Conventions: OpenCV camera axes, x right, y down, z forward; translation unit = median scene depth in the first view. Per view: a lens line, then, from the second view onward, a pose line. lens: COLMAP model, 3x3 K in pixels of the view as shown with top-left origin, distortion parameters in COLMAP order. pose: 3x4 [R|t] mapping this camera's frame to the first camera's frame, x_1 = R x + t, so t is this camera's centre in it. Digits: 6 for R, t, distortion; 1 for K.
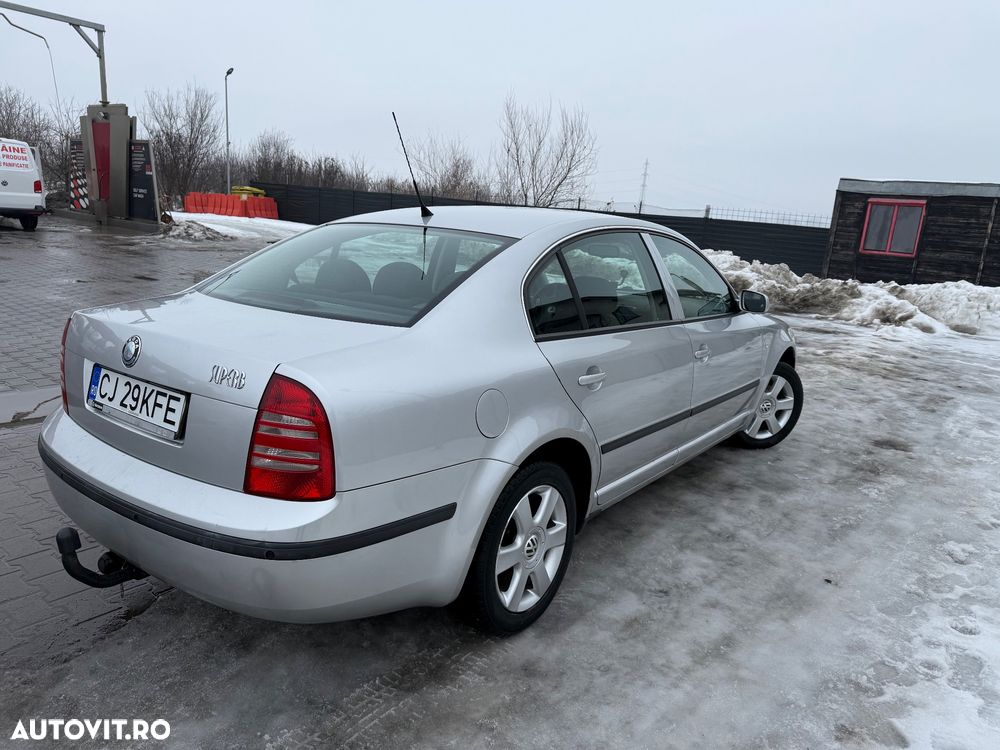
lens RADIAL K [[689.3, 0, 511.2], [0, 689.3, 373.1], [0, 0, 1]] dist [0.006917, -0.010801]
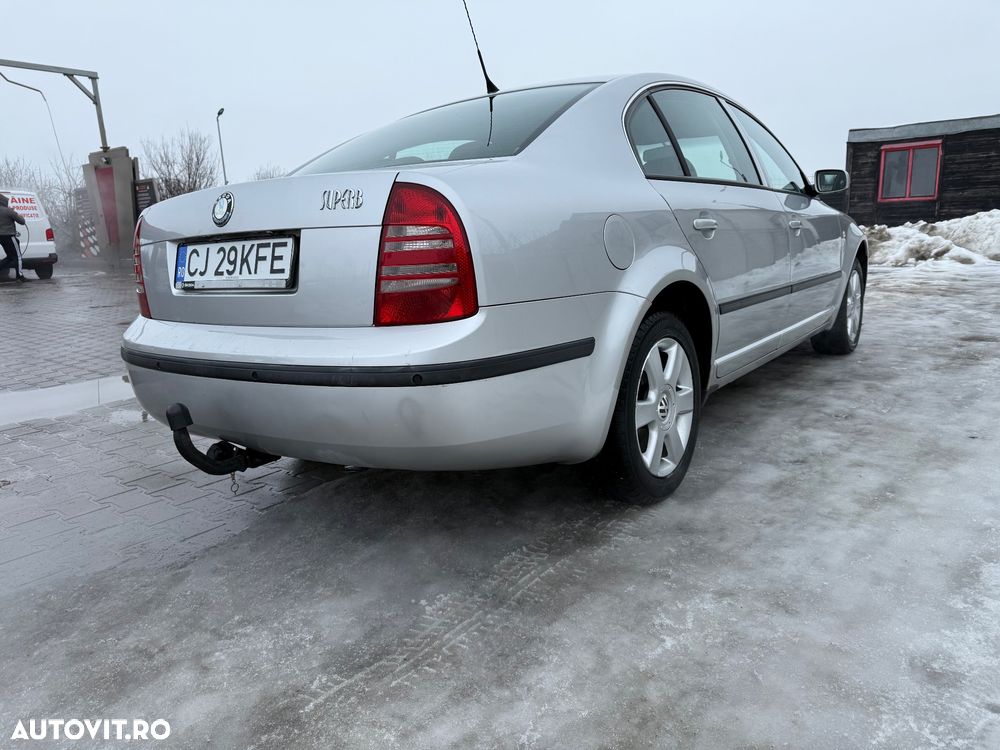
lens RADIAL K [[692.3, 0, 508.1], [0, 692.3, 372.6], [0, 0, 1]] dist [0.002190, -0.005410]
pose [[0.993316, -0.112859, -0.024204, -0.092929], [0.112357, 0.993442, -0.021174, 0.128591], [0.026435, 0.018313, 0.999483, 0.050371]]
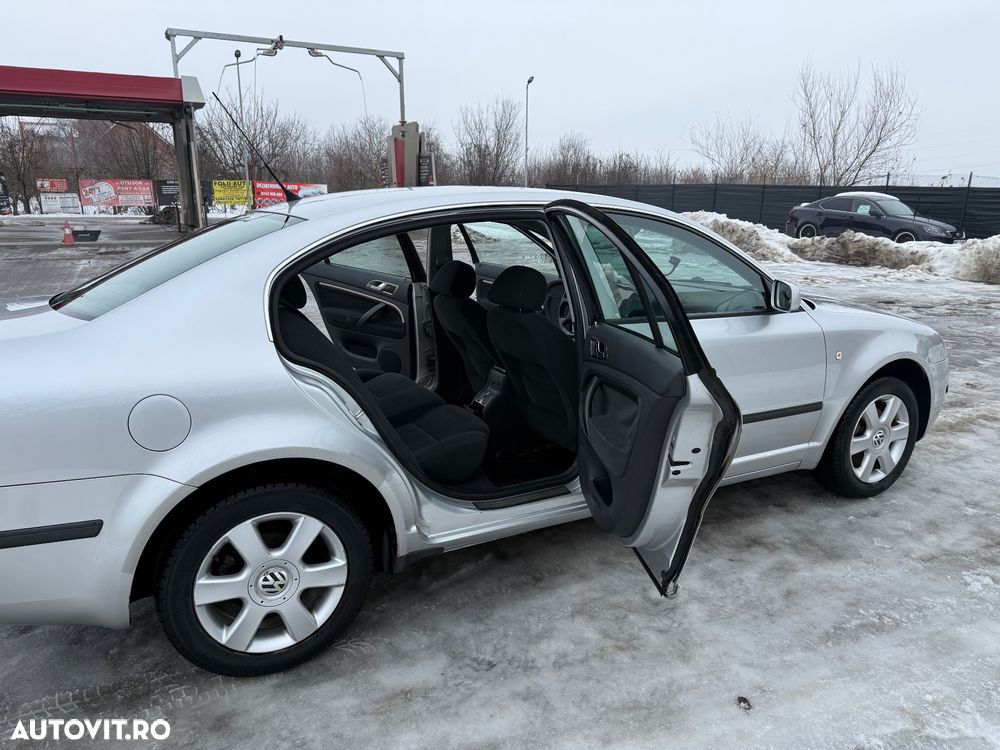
lens RADIAL K [[697.8, 0, 510.1], [0, 697.8, 380.6], [0, 0, 1]] dist [0.008248, -0.003475]
pose [[0.905888, 0.047640, -0.420830, 0.409380], [-0.041983, 0.998860, 0.022704, -0.018678], [0.421432, -0.002900, 0.906855, 0.208868]]
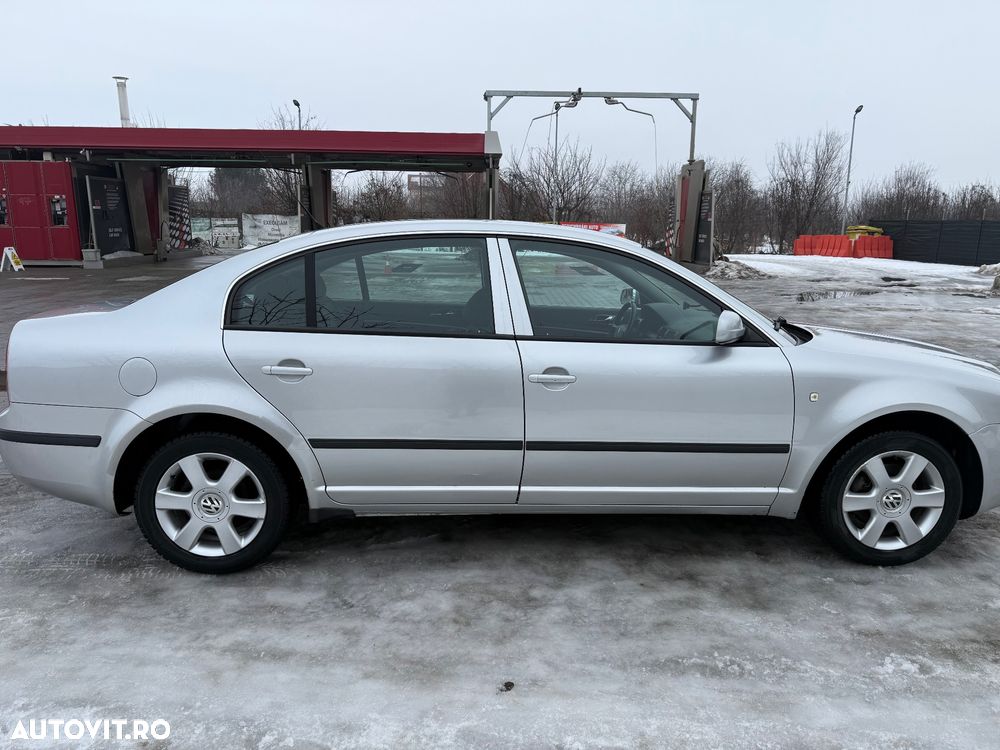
lens RADIAL K [[693.6, 0, 510.4], [0, 693.6, 375.9], [0, 0, 1]] dist [0.041781, -0.047592]
pose [[0.639073, 0.095889, -0.763145, 0.781492], [-0.141116, 0.989974, 0.006216, -0.027644], [0.756090, 0.103720, 0.646197, 0.369732]]
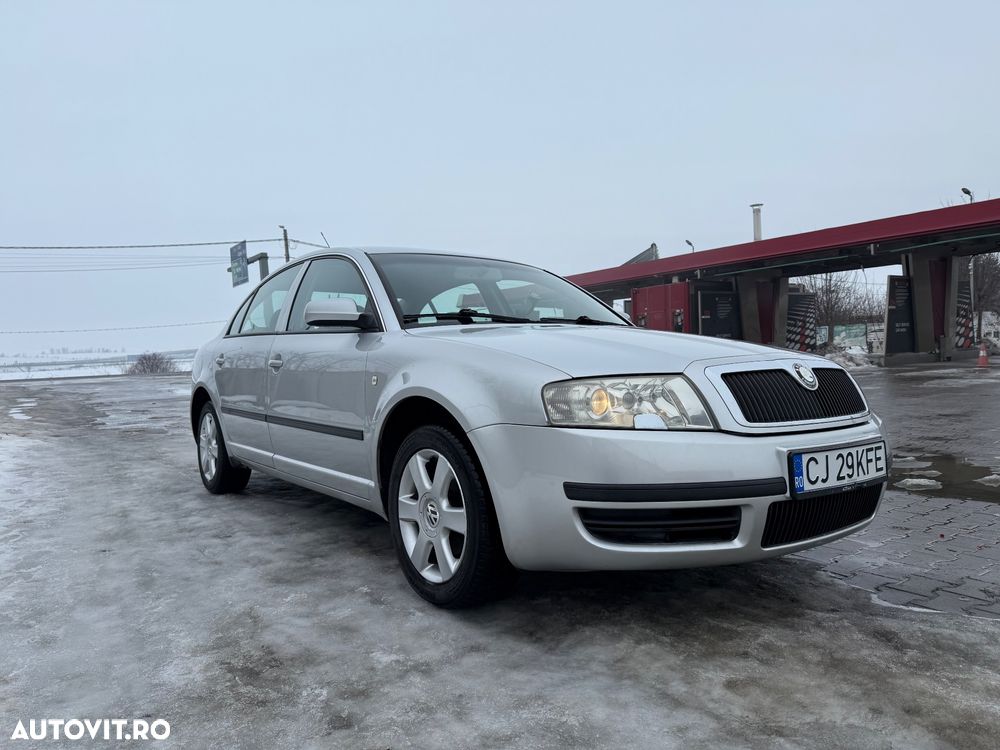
lens RADIAL K [[706.3, 0, 501.4], [0, 706.3, 356.7], [0, 0, 1]] dist [-0.010171, 0.006363]
pose [[-0.290357, -0.061203, -0.954959, 1.058802], [-0.196736, 0.980452, -0.003019, -0.091995], [0.936476, 0.186999, -0.296722, 1.446625]]
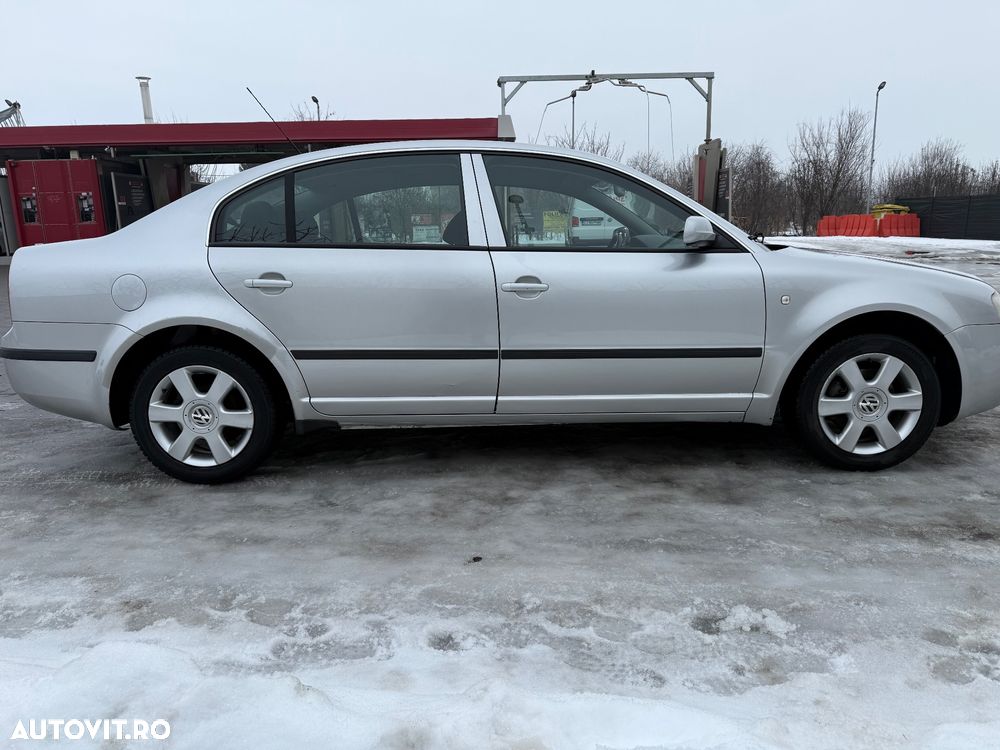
lens RADIAL K [[688.7, 0, 510.2], [0, 688.7, 374.8], [0, 0, 1]] dist [0.070996, -0.092249]
pose [[0.611796, 0.085647, -0.786365, 0.839584], [-0.118204, 0.992858, 0.016174, 0.059216], [0.782134, 0.083056, 0.617550, 0.409158]]
